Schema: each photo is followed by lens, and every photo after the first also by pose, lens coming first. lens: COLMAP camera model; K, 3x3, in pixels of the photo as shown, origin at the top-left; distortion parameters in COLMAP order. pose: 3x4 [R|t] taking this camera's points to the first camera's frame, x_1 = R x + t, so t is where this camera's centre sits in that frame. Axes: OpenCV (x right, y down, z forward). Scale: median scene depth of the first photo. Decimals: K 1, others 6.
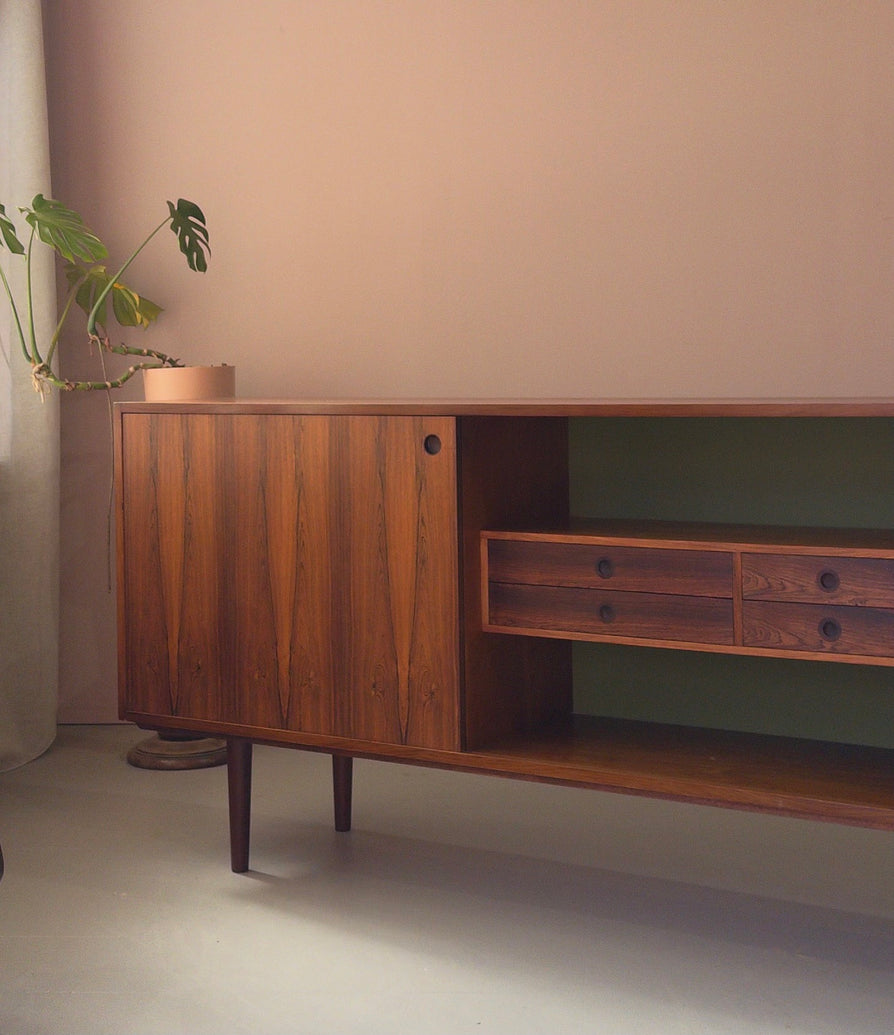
lens RADIAL K [[1742.5, 0, 495.1], [0, 1742.5, 399.6], [0, 0, 1]] dist [0.134389, 0.000000]
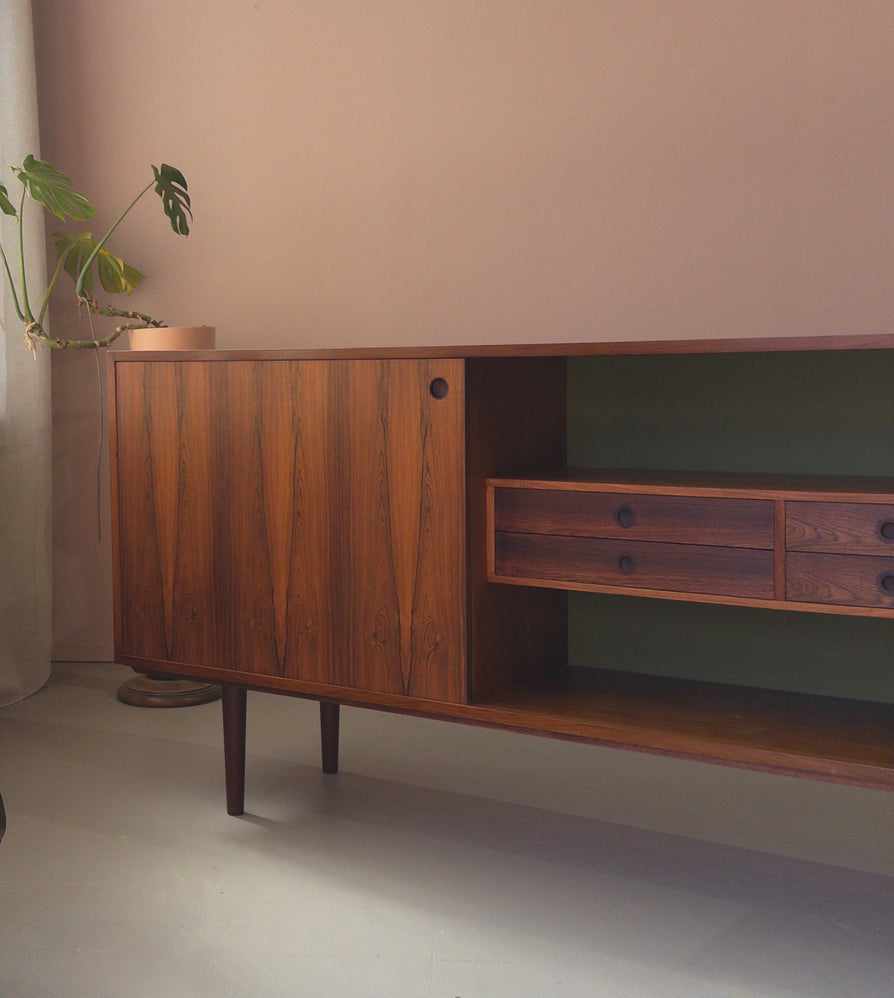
lens RADIAL K [[1404.5, 0, 333.2], [0, 1404.5, 469.5], [0, 0, 1]] dist [0.126832, 0.000000]
pose [[0.999202, 0.005264, -0.039599, -0.062642], [-0.003160, 0.998590, 0.052998, 0.029308], [0.039822, -0.052830, 0.997809, 0.220325]]
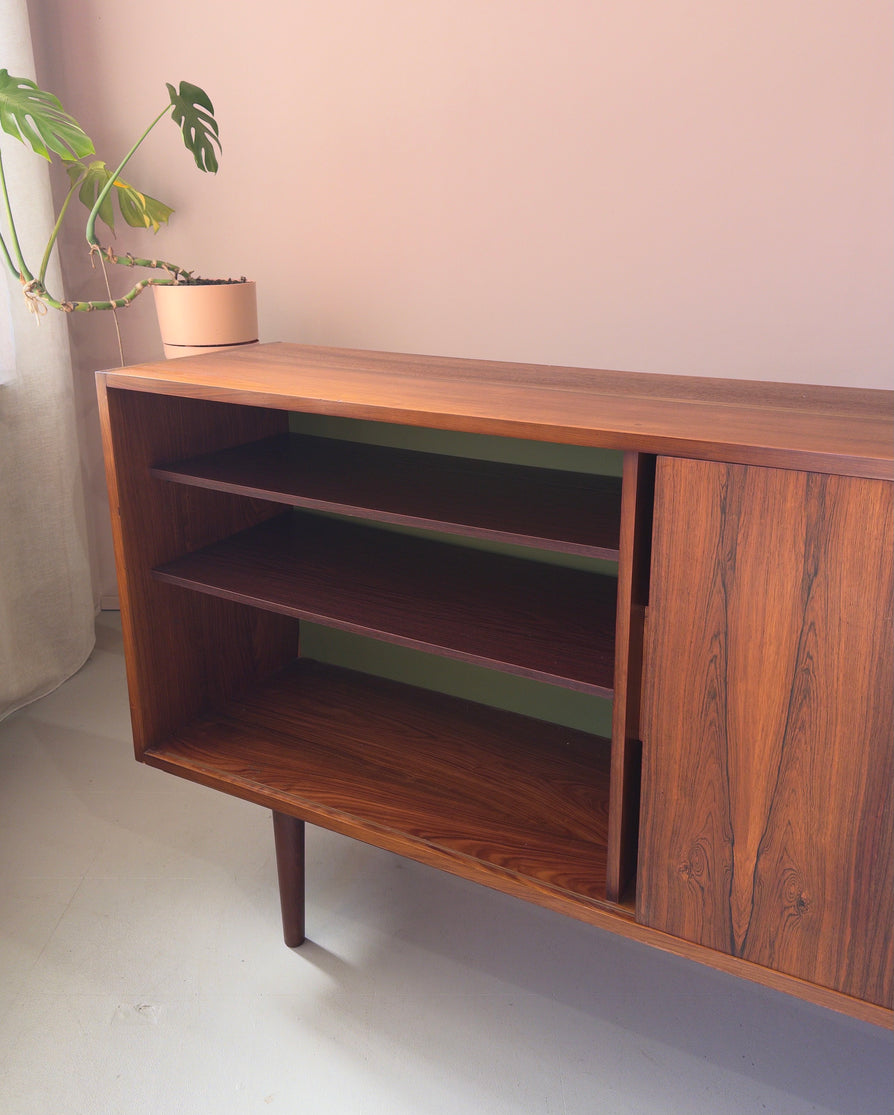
lens RADIAL K [[998.6, 0, 467.0], [0, 998.6, 496.5], [0, 0, 1]] dist [0.033049, -0.029919]
pose [[0.997806, -0.003517, 0.066115, -0.103319], [-0.013351, 0.967385, 0.252957, -0.061958], [-0.064849, -0.253284, 0.965216, 0.647803]]
